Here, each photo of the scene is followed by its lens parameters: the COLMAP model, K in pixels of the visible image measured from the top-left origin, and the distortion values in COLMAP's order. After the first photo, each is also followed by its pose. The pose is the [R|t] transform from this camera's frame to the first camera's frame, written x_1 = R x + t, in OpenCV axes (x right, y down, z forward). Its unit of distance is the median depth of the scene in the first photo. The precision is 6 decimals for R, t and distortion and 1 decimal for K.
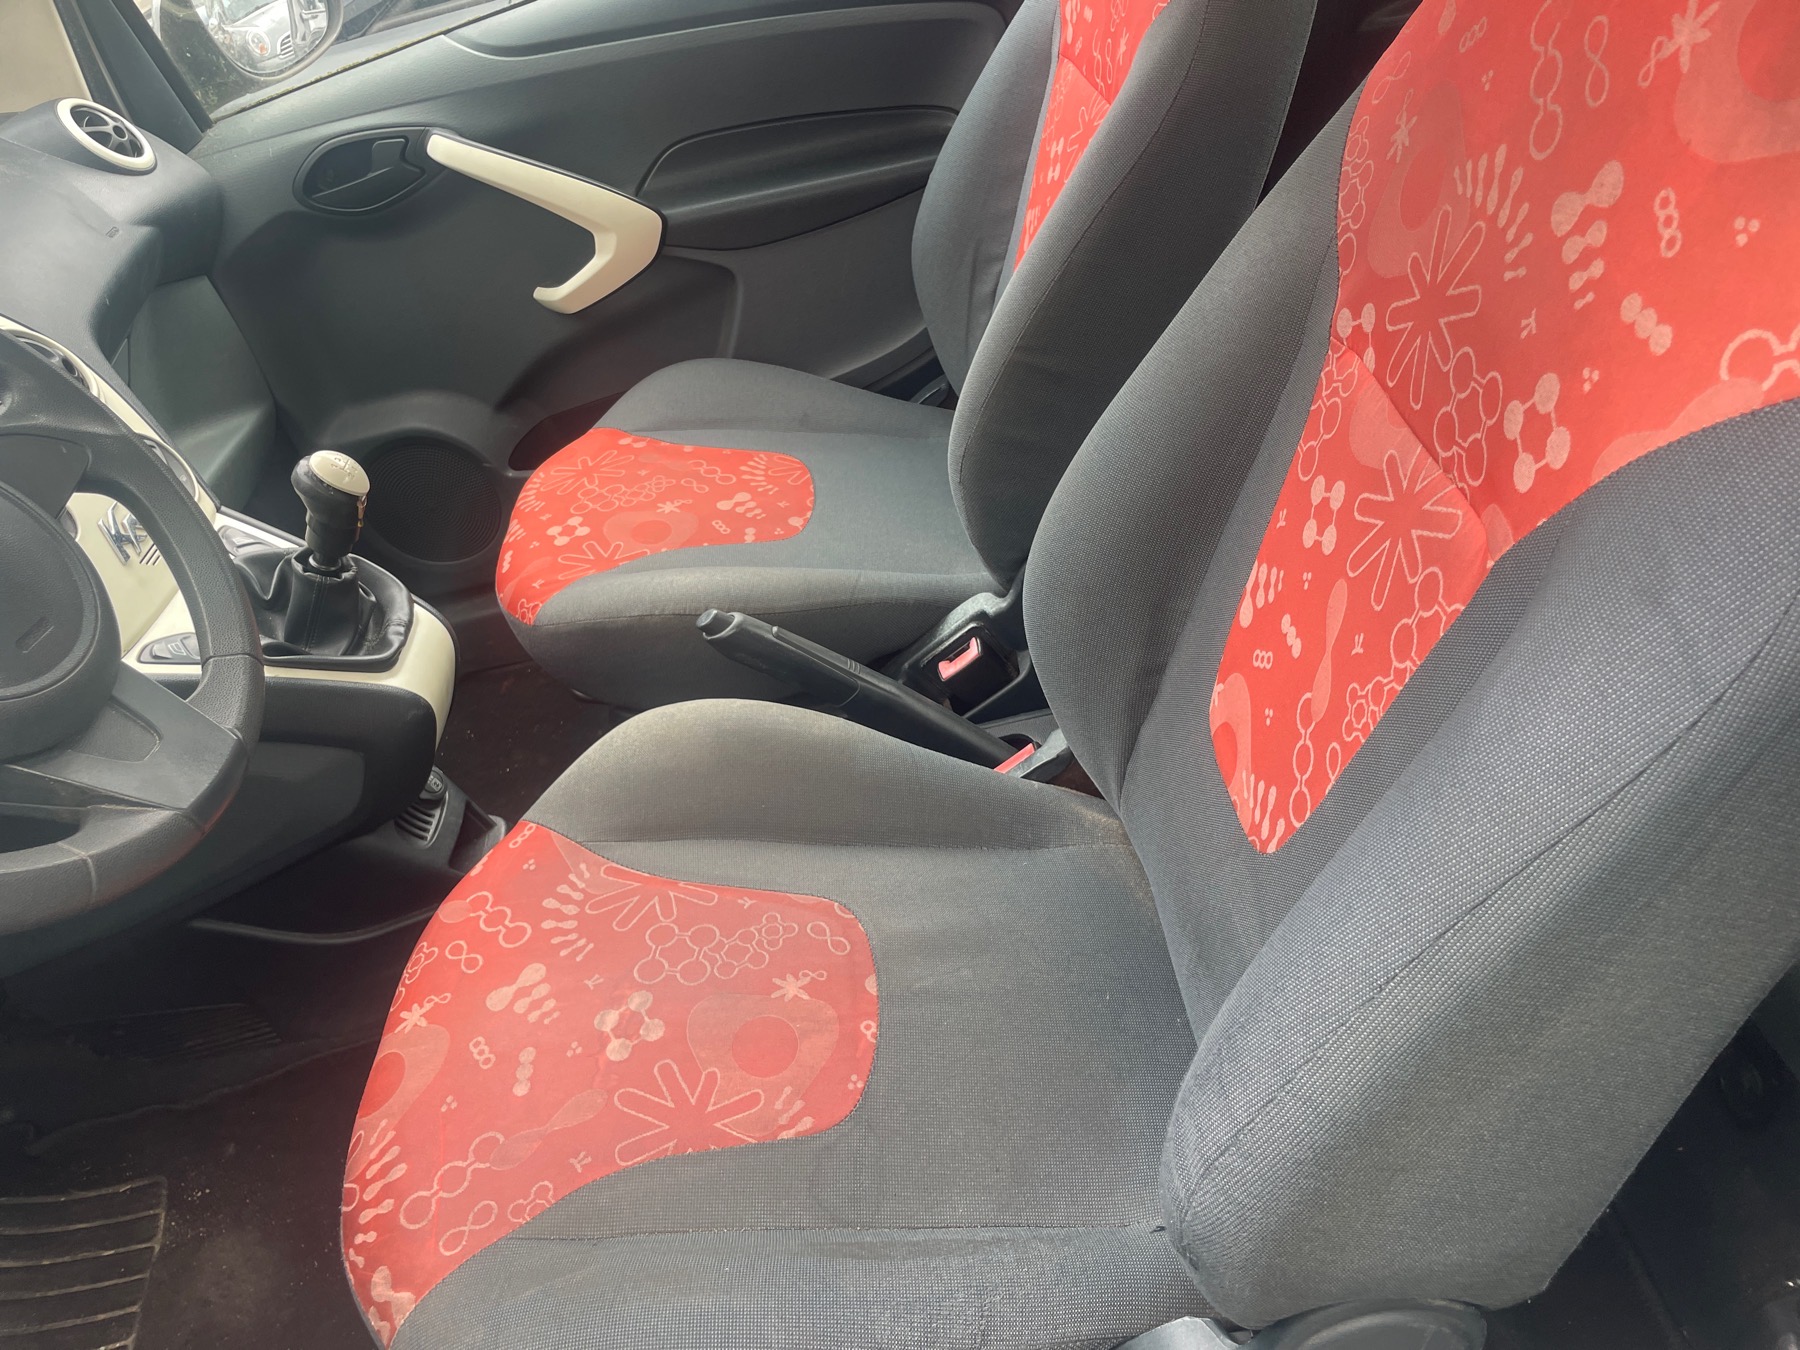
lens RADIAL K [[1401.6, 0, 906.3], [0, 1401.6, 733.5], [0, 0, 1]] dist [0.050072, -0.094555]
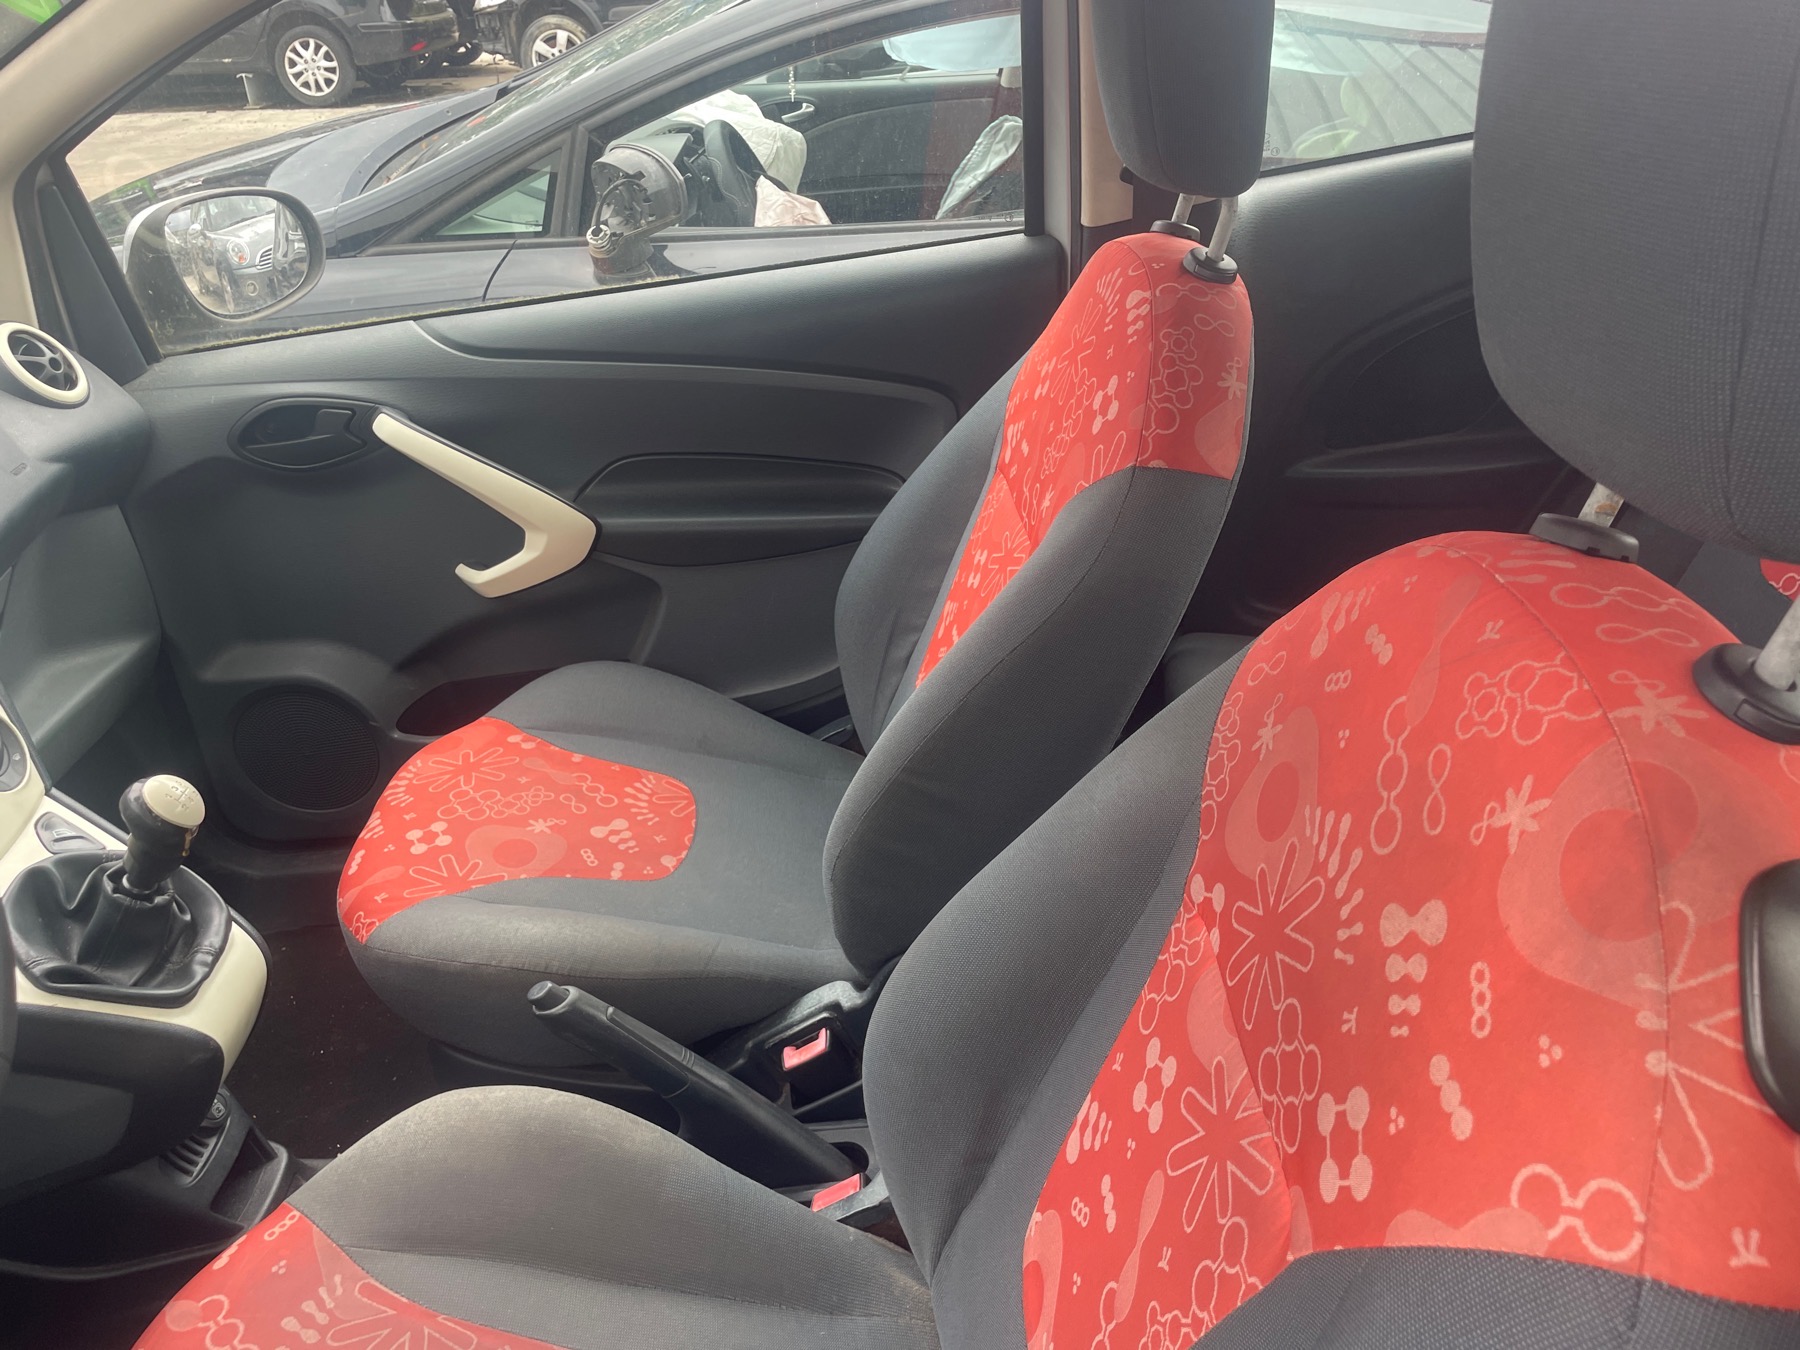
lens RADIAL K [[1401.6, 0, 940.9], [0, 1401.6, 686.2], [0, 0, 1]] dist [0.050072, -0.094555]
pose [[0.984785, 0.160762, 0.065990, 0.028564], [-0.147825, 0.974598, -0.168248, -0.162340], [-0.091362, 0.155933, 0.983533, 0.007504]]
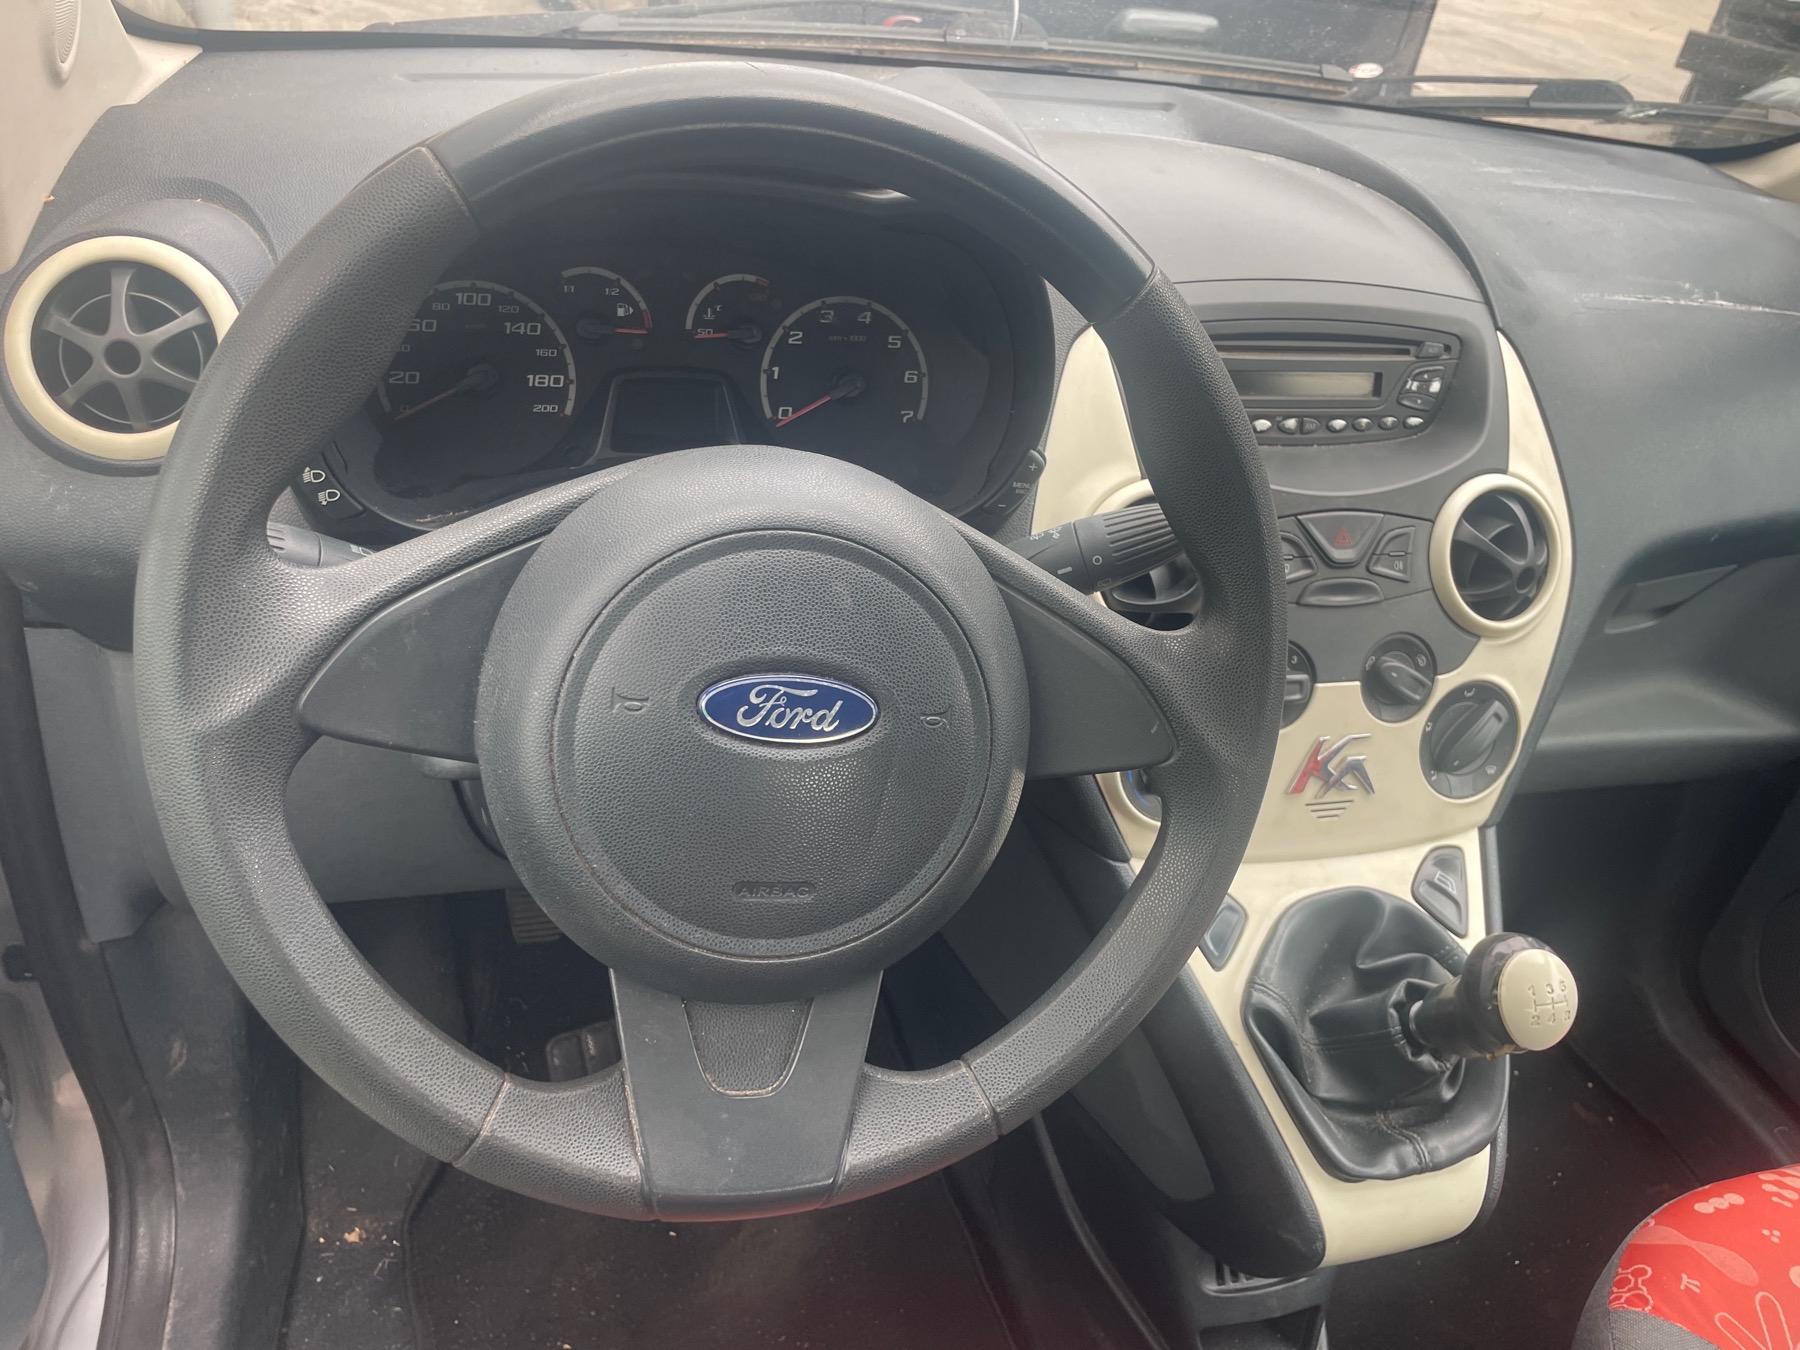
lens RADIAL K [[1401.6, 0, 903.3], [0, 1401.6, 664.1], [0, 0, 1]] dist [0.050072, -0.094555]
pose [[0.177847, 0.732783, -0.656810, -0.141267], [-0.728297, 0.546876, 0.412929, -0.291462], [0.661781, 0.404914, 0.630944, 0.342267]]
